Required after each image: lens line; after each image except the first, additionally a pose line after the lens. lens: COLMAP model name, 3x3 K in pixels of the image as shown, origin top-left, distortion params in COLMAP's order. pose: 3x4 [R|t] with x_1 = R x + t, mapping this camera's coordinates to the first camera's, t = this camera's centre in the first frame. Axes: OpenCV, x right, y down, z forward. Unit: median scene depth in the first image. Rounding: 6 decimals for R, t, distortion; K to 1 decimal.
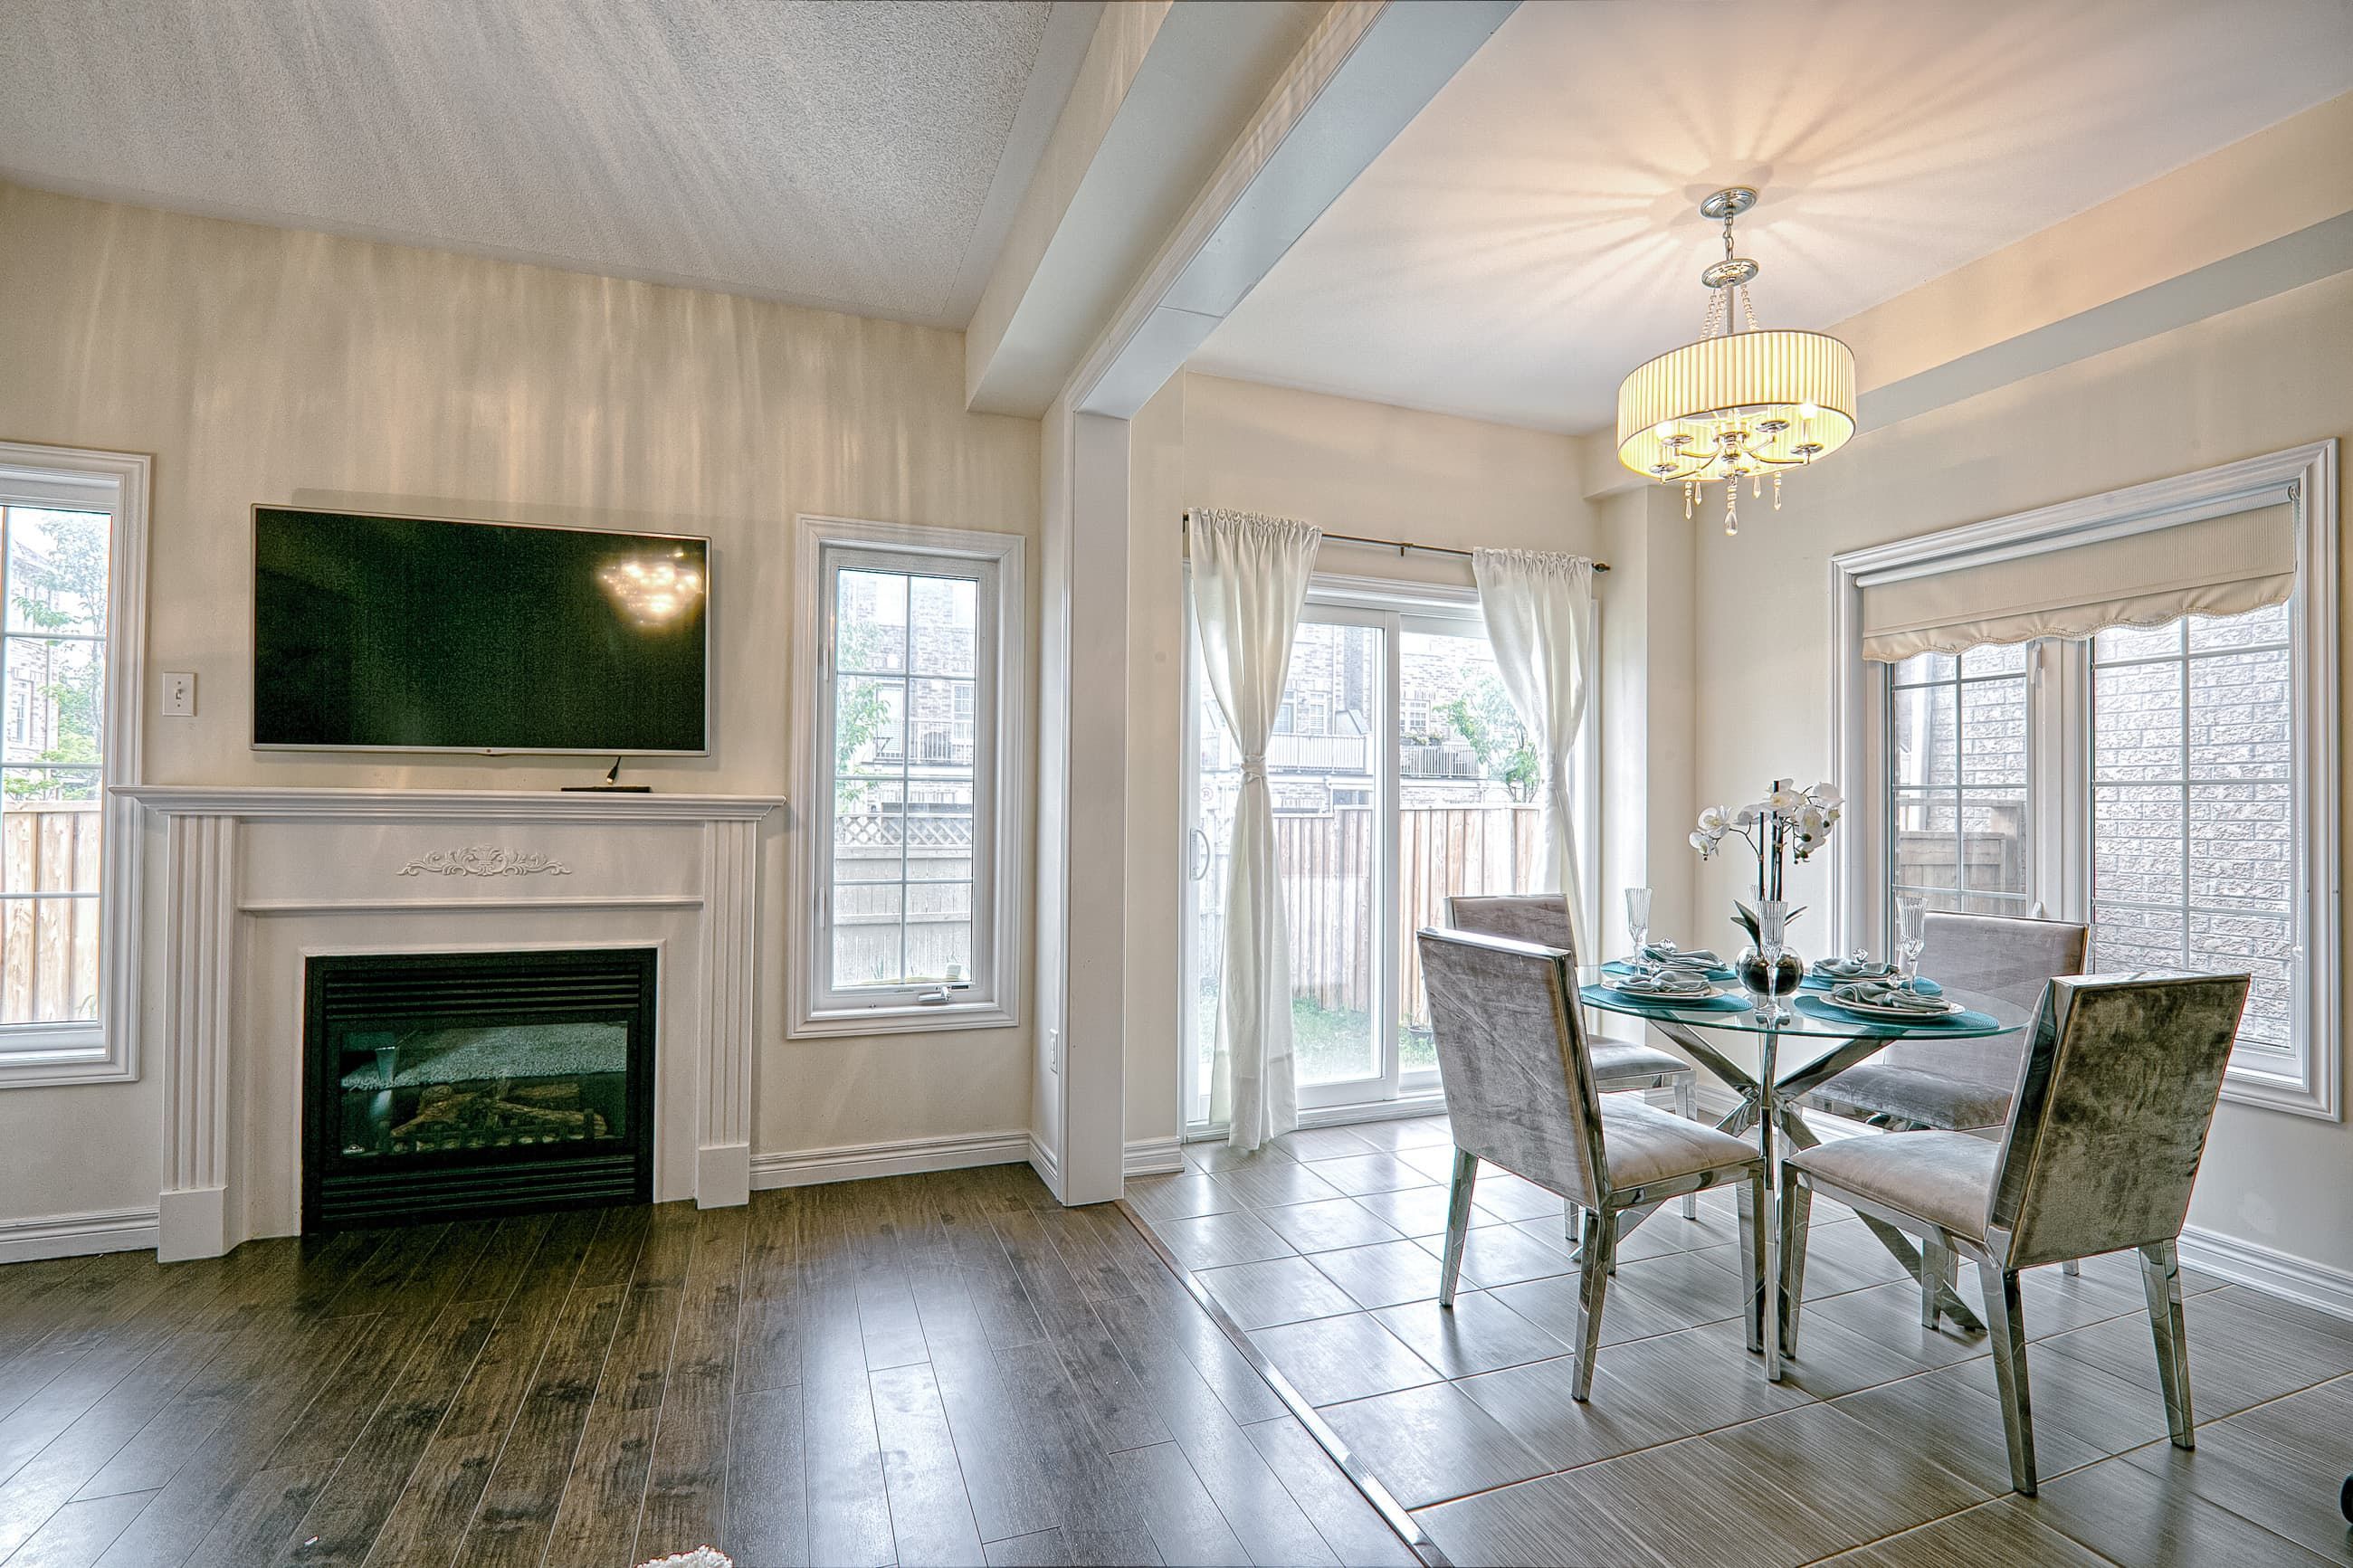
lens RADIAL K [[1074.2, 0, 1172.6], [0, 1074.2, 773.1], [0, 0, 1]] dist [-0.020872, 0.003688]
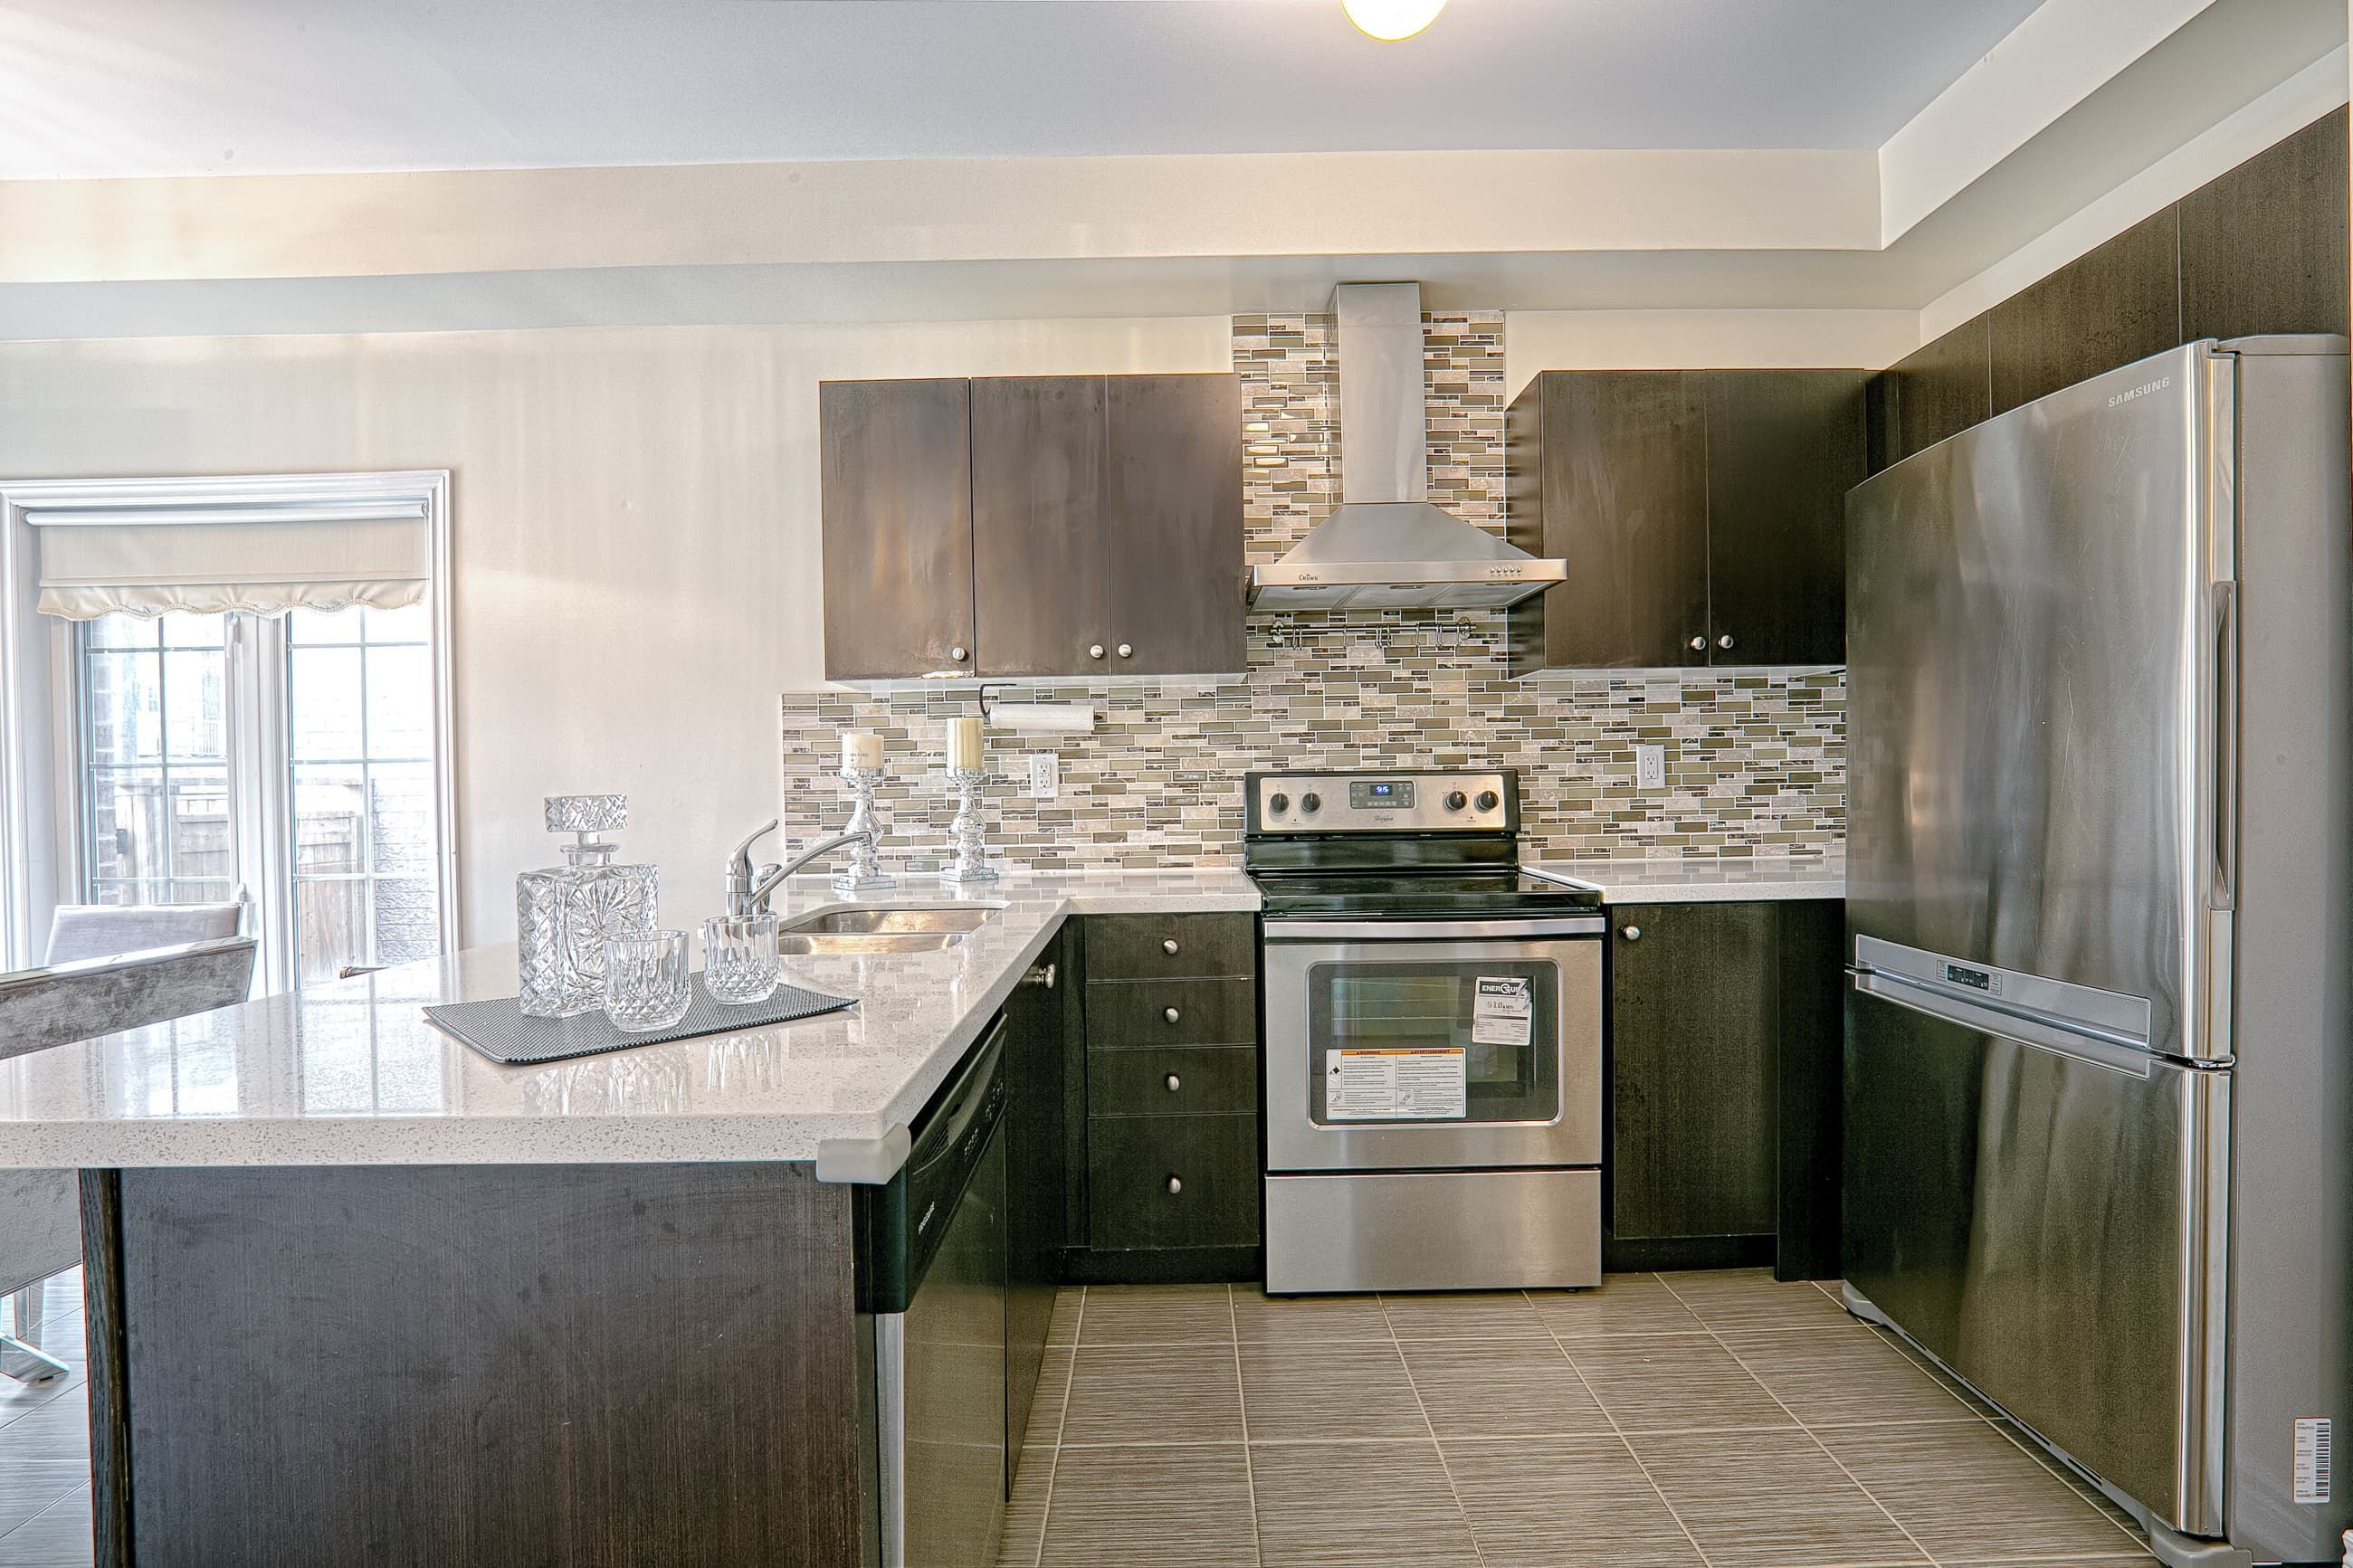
lens RADIAL K [[1074.2, 0, 1181.0], [0, 1074.2, 779.2], [0, 0, 1]] dist [-0.020872, 0.003688]
pose [[0.345284, -0.013524, 0.938401, 0.215942], [-0.011075, 0.999768, 0.018484, -0.001668], [-0.938433, -0.016775, 0.345054, -0.151649]]
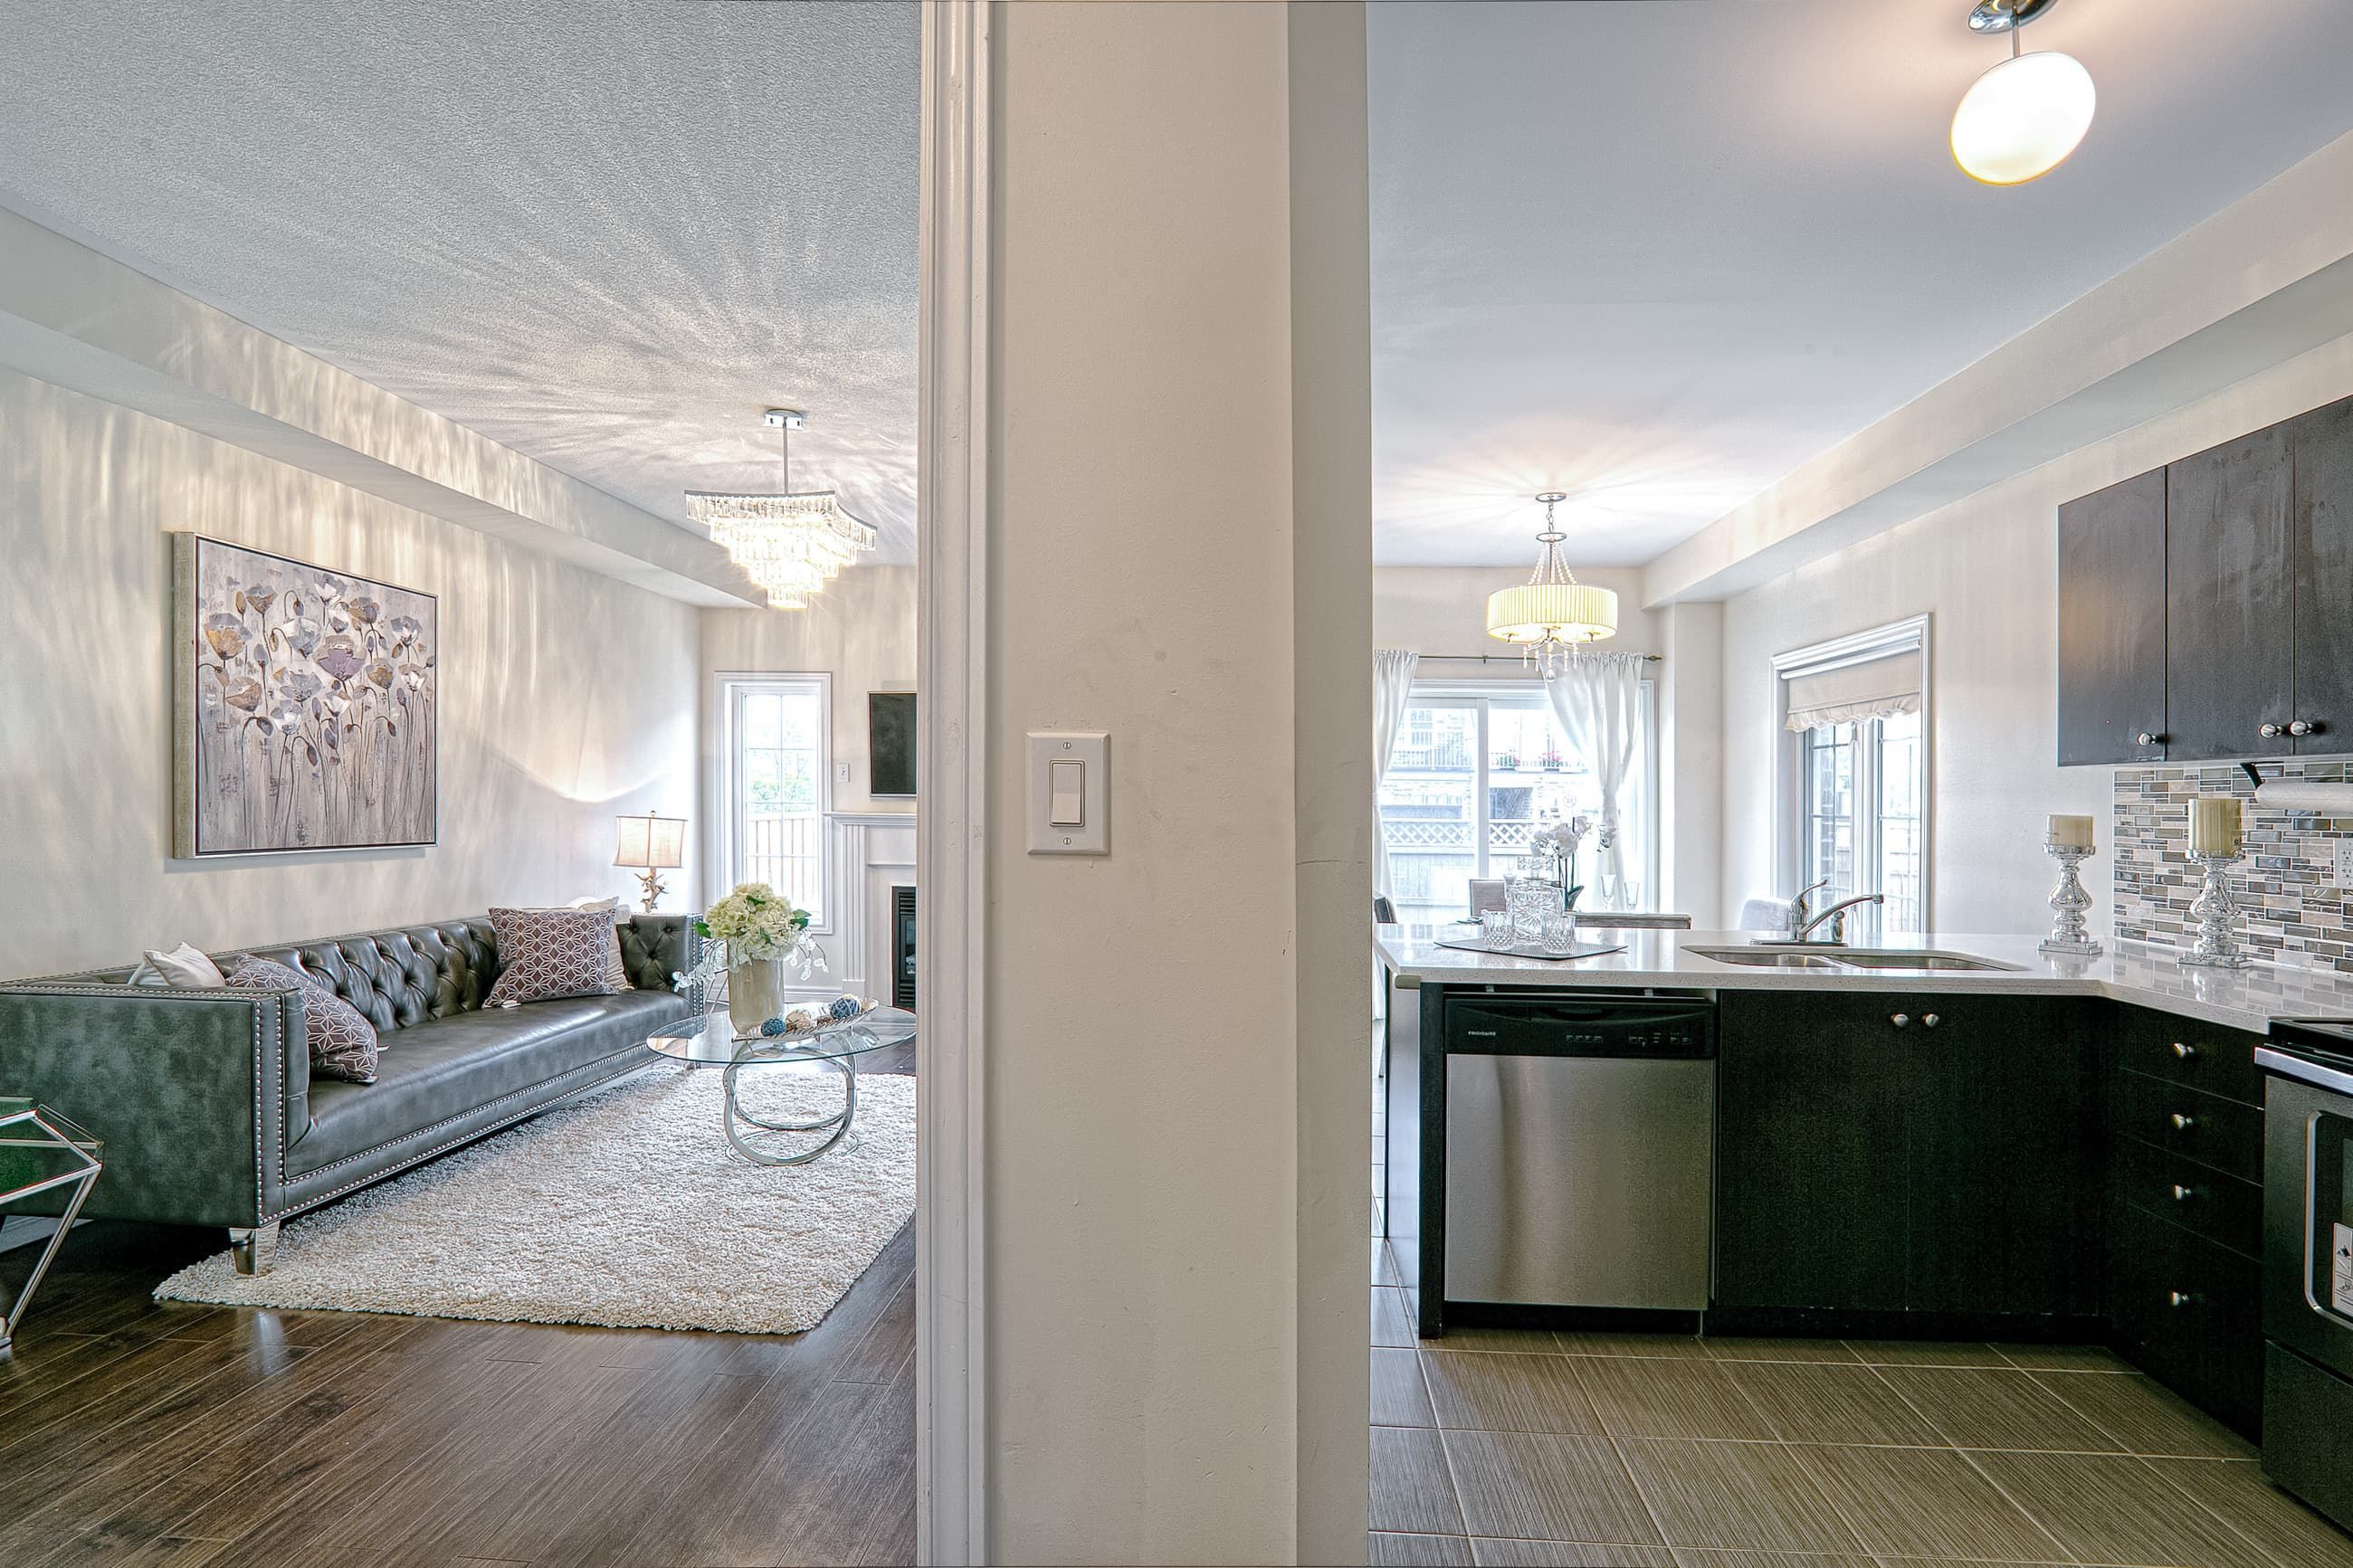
lens RADIAL K [[1074.2, 0, 1349.6], [0, 1074.2, 837.8], [0, 0, 1]] dist [-0.020872, 0.003688]
pose [[0.962674, 0.018164, -0.270052, 0.563103], [-0.001733, 0.998139, 0.060957, -0.054919], [0.270657, -0.058214, 0.960914, -0.704599]]
